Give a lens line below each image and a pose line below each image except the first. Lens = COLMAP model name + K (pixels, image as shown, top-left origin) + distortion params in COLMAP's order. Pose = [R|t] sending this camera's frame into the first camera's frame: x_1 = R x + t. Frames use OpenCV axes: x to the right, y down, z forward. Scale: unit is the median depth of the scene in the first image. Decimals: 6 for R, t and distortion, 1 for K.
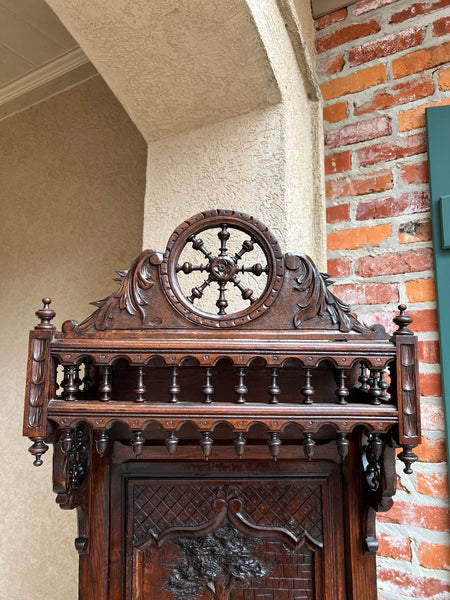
lens RADIAL K [[459.6, 0, 230.7], [0, 459.6, 301.1], [0, 0, 1]] dist [0.045749, -0.058389]
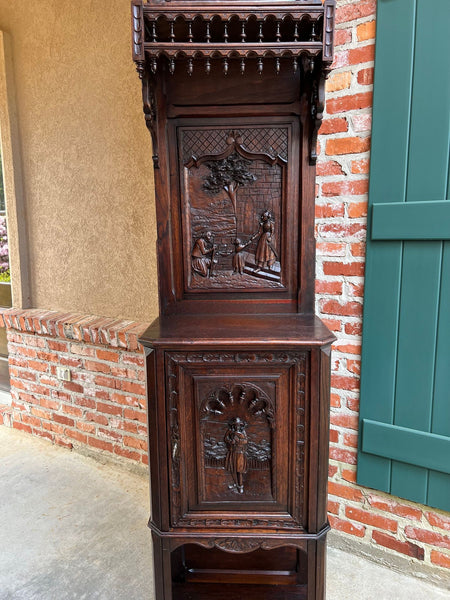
lens RADIAL K [[451.3, 0, 223.8], [0, 451.3, 308.7], [0, 0, 1]] dist [0.049938, -0.051459]
pose [[0.999951, -0.009316, -0.003333, -0.031244], [0.009886, 0.954397, 0.298377, 0.362006], [0.000401, -0.298395, 0.954442, -0.586976]]
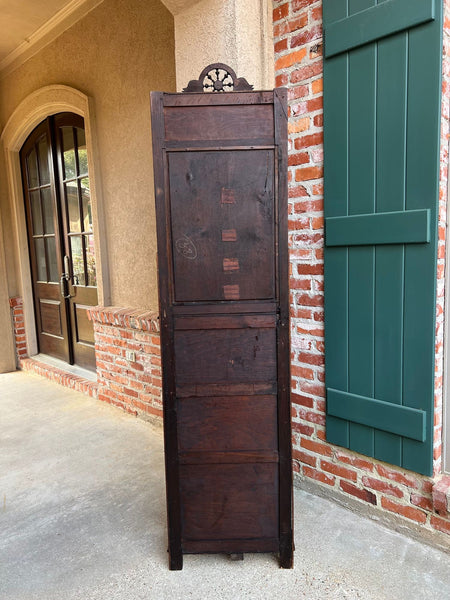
lens RADIAL K [[450.9, 0, 228.7], [0, 450.9, 310.8], [0, 0, 1]] dist [0.064650, -0.066974]
pose [[0.972304, -0.009901, -0.233511, 0.472570], [0.076617, 0.957397, 0.278426, 0.297058], [0.220806, -0.288605, 0.931639, -1.022909]]
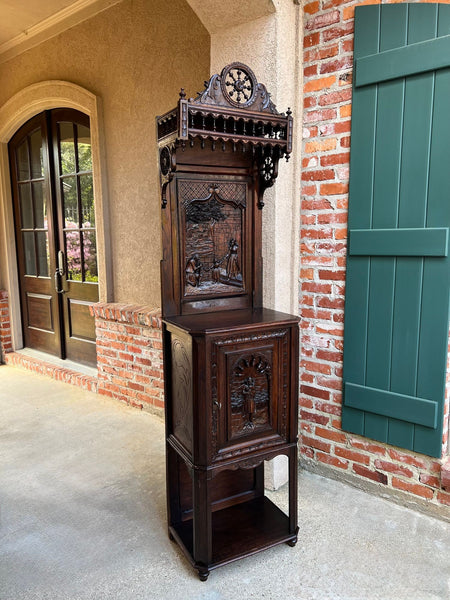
lens RADIAL K [[450.9, 0, 228.2], [0, 450.9, 311.3], [0, 0, 1]] dist [0.064650, -0.066974]
pose [[0.991535, 0.006048, -0.129696, 0.157000], [0.033470, 0.953248, 0.300331, 0.195931], [0.125449, -0.302129, 0.944977, -1.229637]]
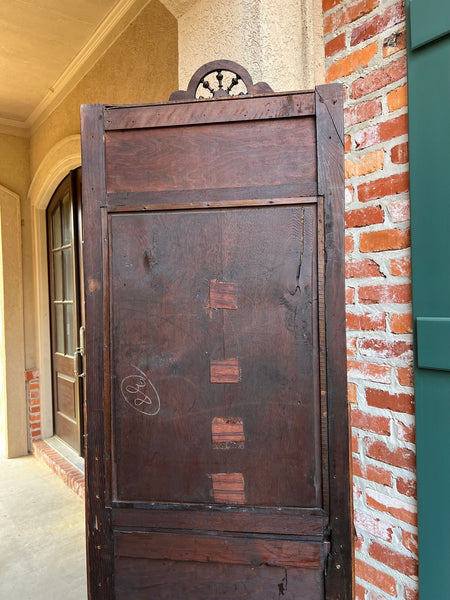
lens RADIAL K [[451.3, 0, 230.6], [0, 451.3, 306.2], [0, 0, 1]] dist [0.049938, -0.051459]
pose [[0.934085, -0.027093, -0.356022, 0.403894], [0.088495, 0.983573, 0.157331, 0.252725], [0.345911, -0.178466, 0.921138, -0.221443]]
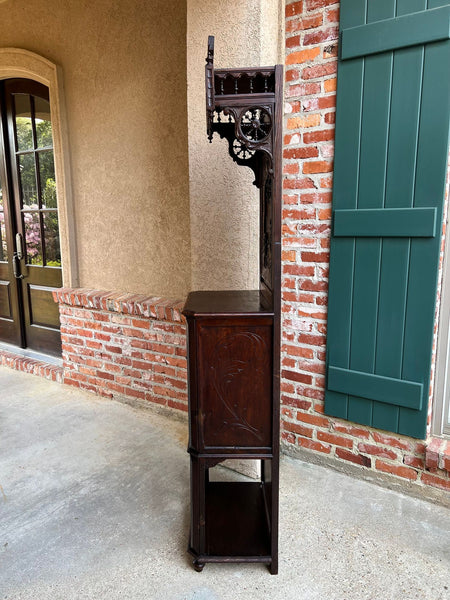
lens RADIAL K [[450.9, 0, 223.2], [0, 450.9, 309.5], [0, 0, 1]] dist [0.064650, -0.066974]
pose [[0.998894, -0.003116, -0.046911, 0.040073], [0.018429, 0.943905, 0.329701, 0.225880], [0.043252, -0.330201, 0.942919, -1.155460]]
